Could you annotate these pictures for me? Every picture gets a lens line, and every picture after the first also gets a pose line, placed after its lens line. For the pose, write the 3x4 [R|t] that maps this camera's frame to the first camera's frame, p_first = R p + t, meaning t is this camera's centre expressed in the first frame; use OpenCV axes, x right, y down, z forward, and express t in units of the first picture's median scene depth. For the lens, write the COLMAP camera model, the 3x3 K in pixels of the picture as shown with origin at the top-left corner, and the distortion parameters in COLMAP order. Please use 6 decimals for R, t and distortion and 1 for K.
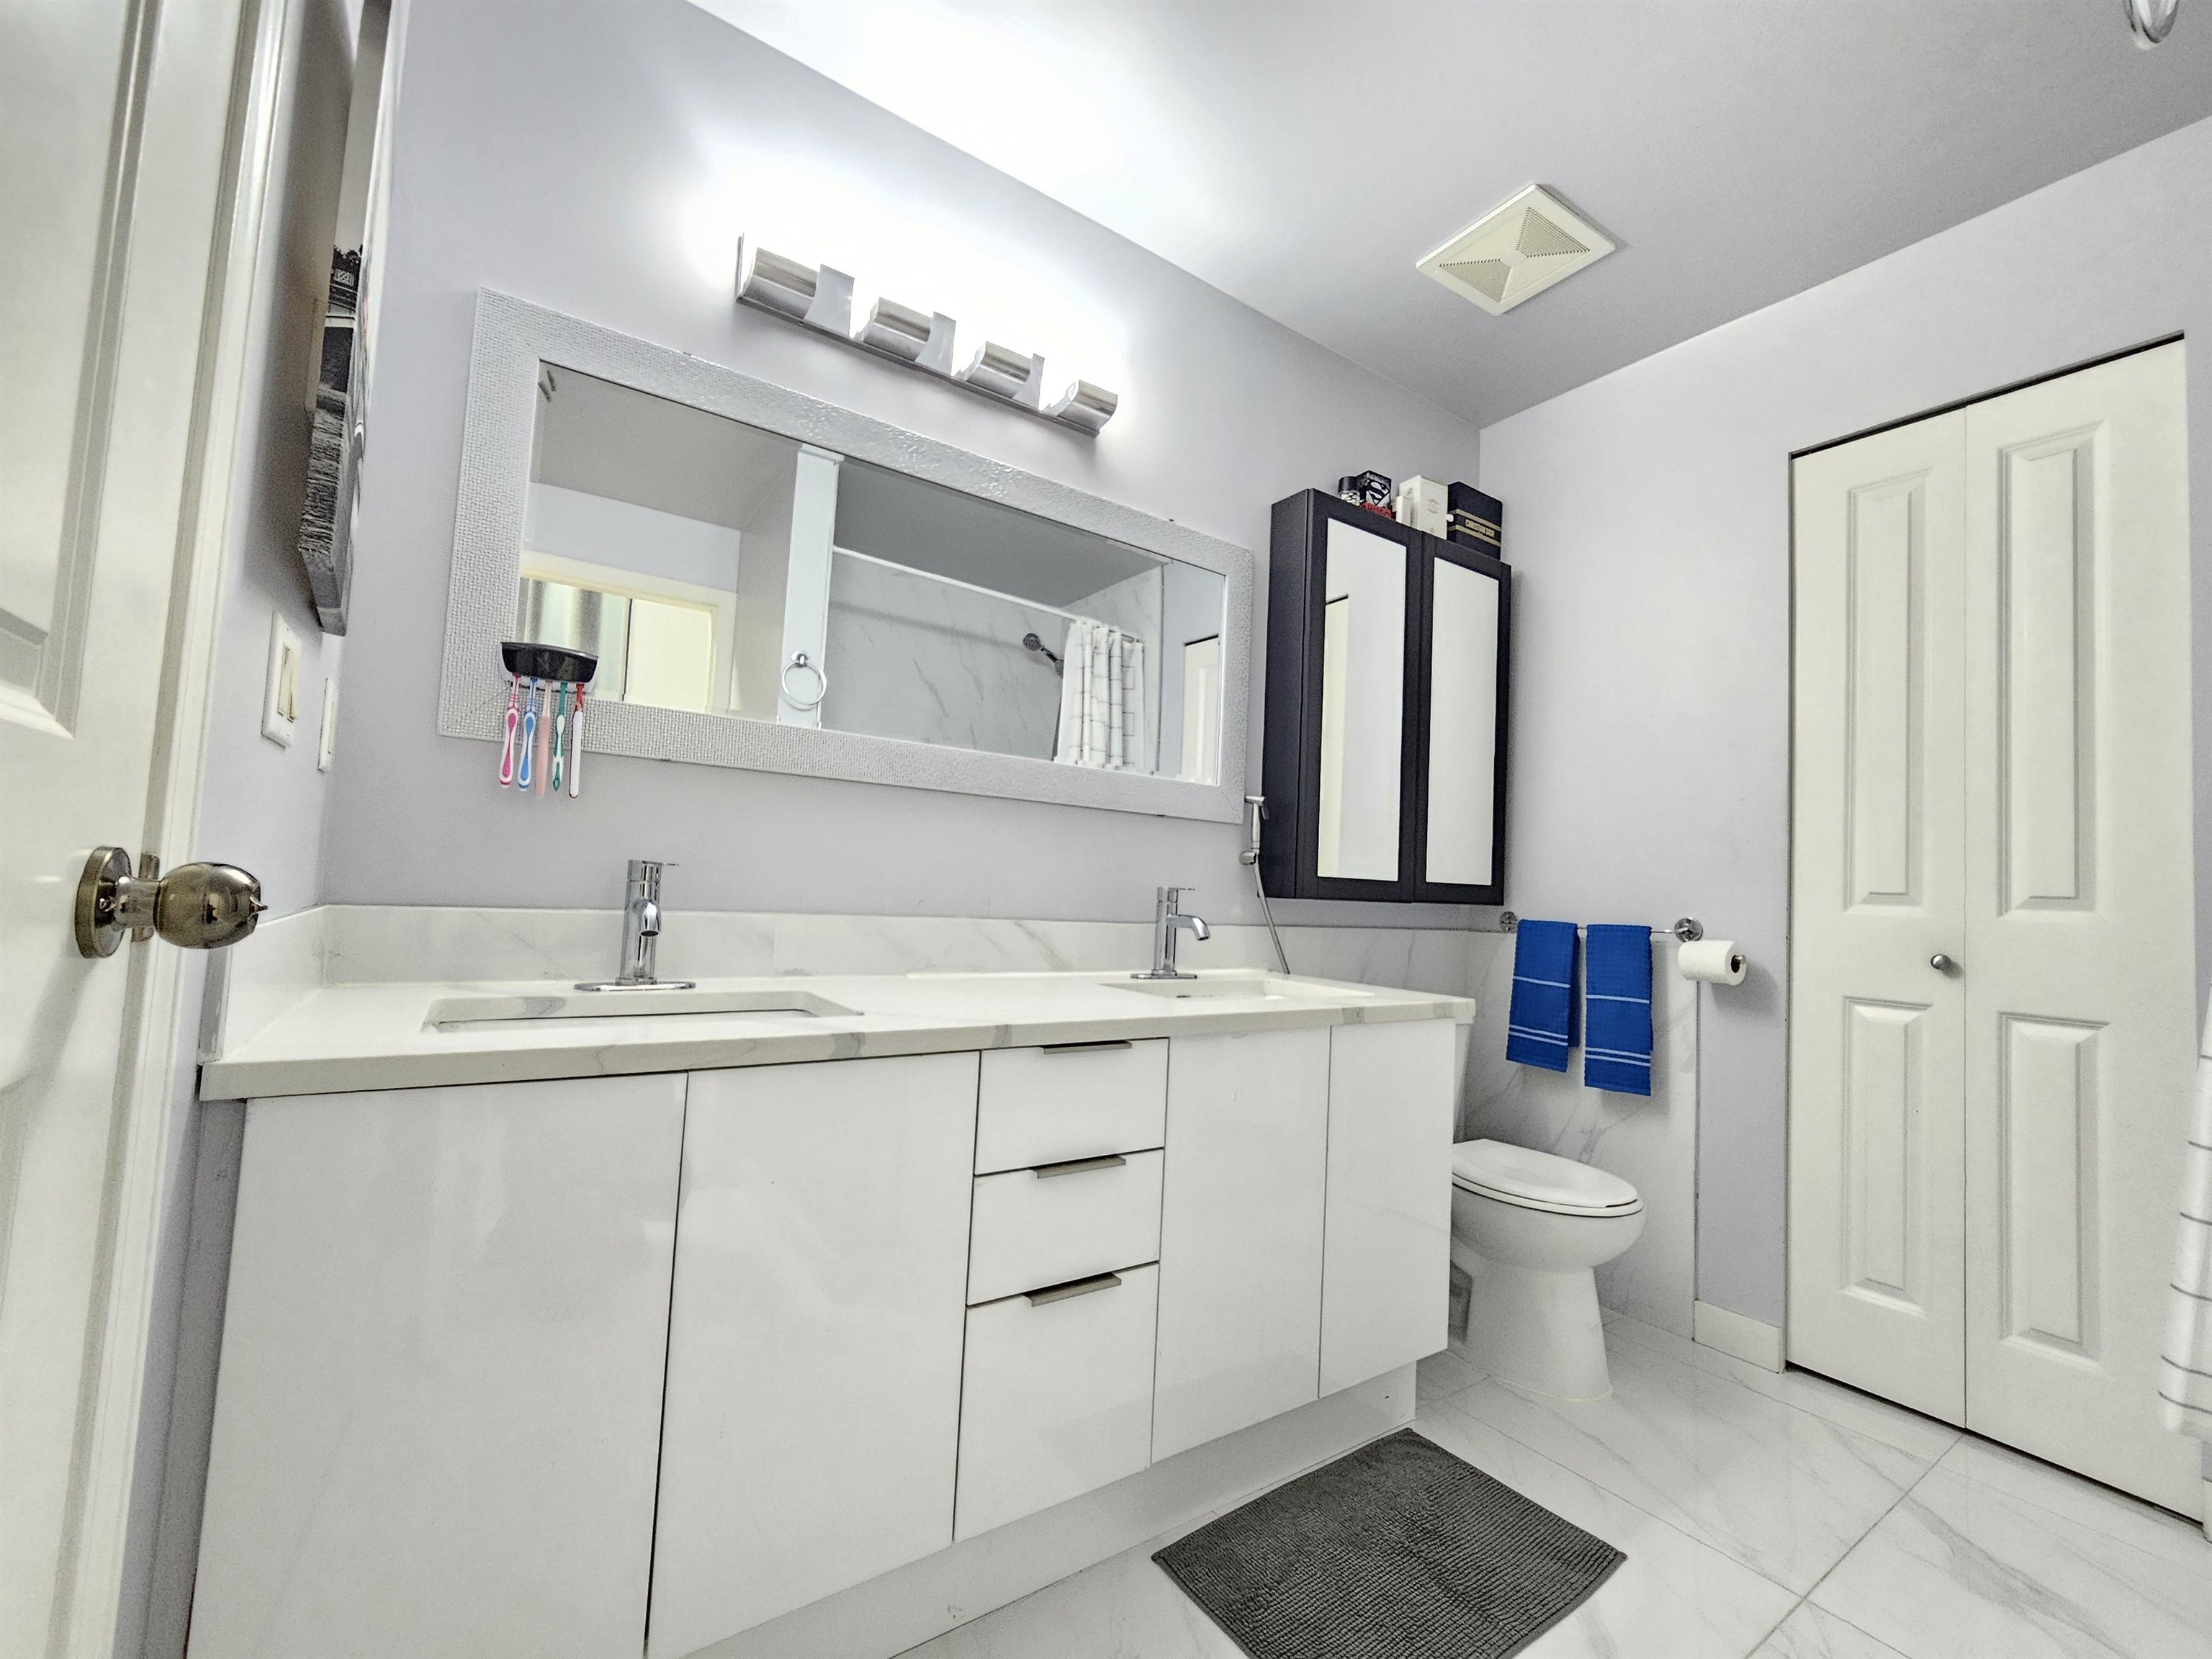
lens RADIAL K [[870.5, 0, 1095.7], [0, 870.5, 837.9], [0, 0, 1]] dist [0.013479, 0.000279]
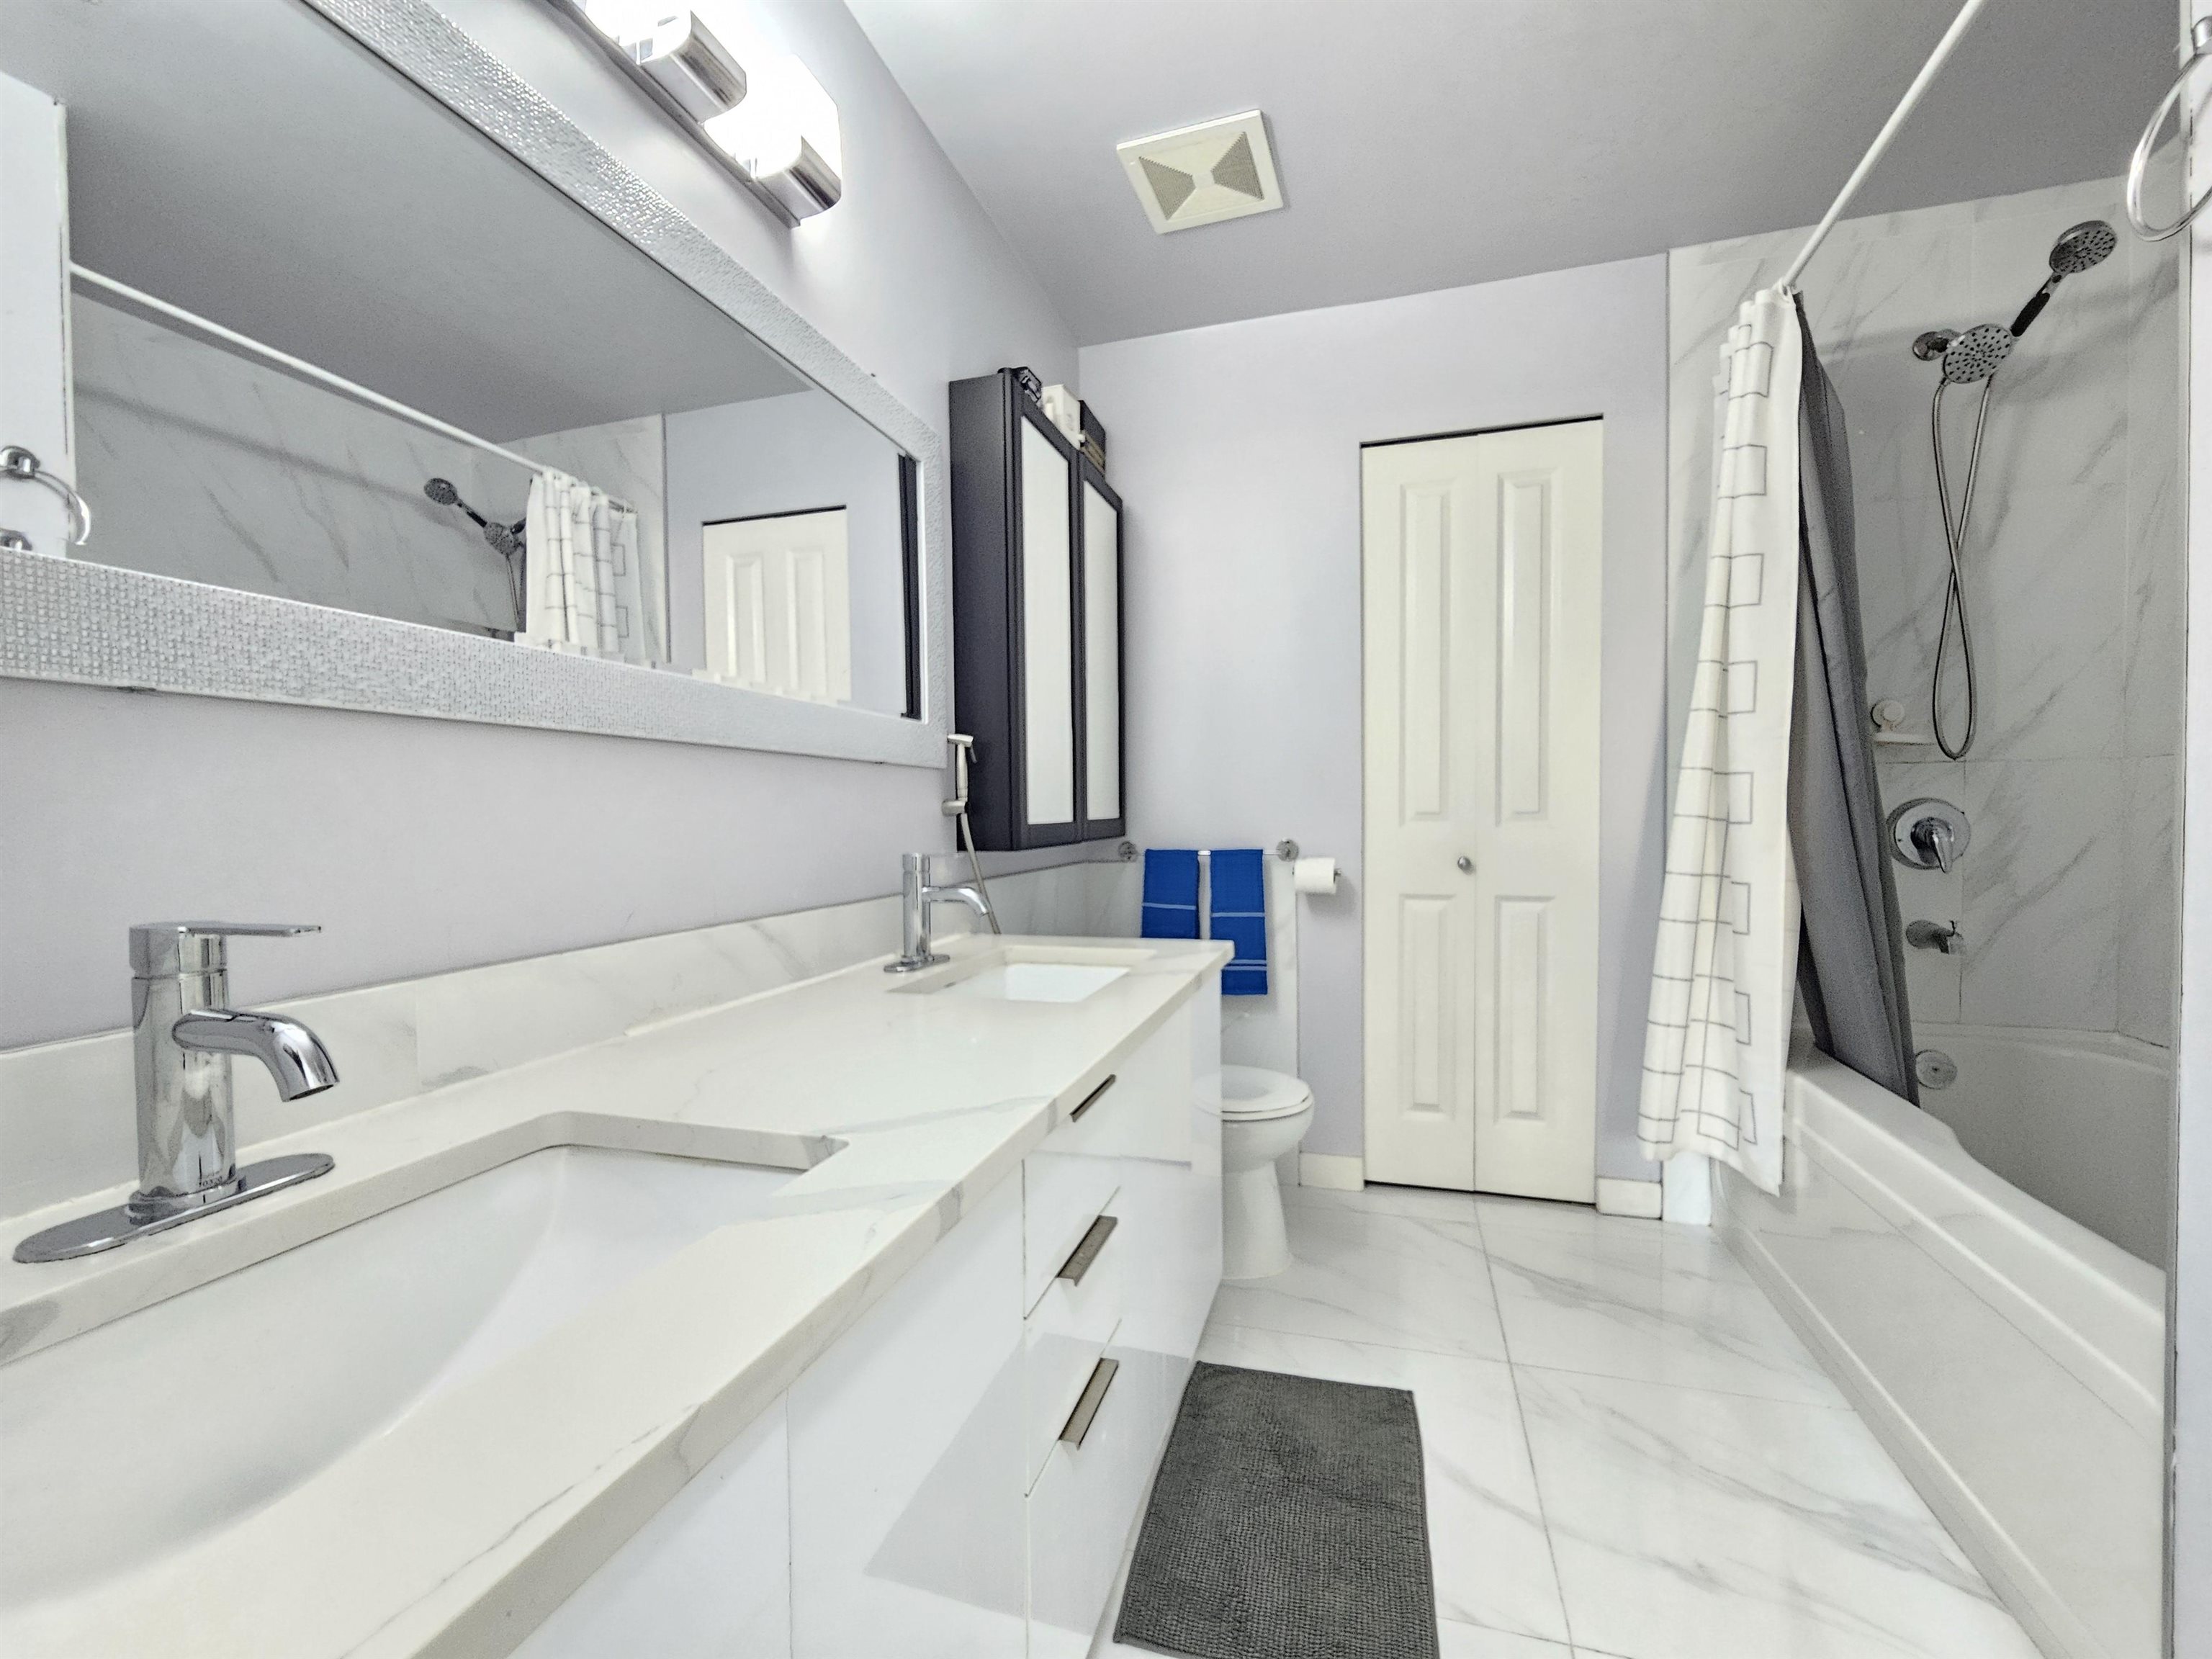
lens RADIAL K [[906.5, 0, 1117.1], [0, 906.5, 840.3], [0, 0, 1]] dist [-0.002309, 0.000570]
pose [[0.793275, -0.072656, 0.604513, -0.238891], [0.013305, 0.994686, 0.102091, -0.034055], [-0.608718, -0.072943, 0.790026, 0.197070]]
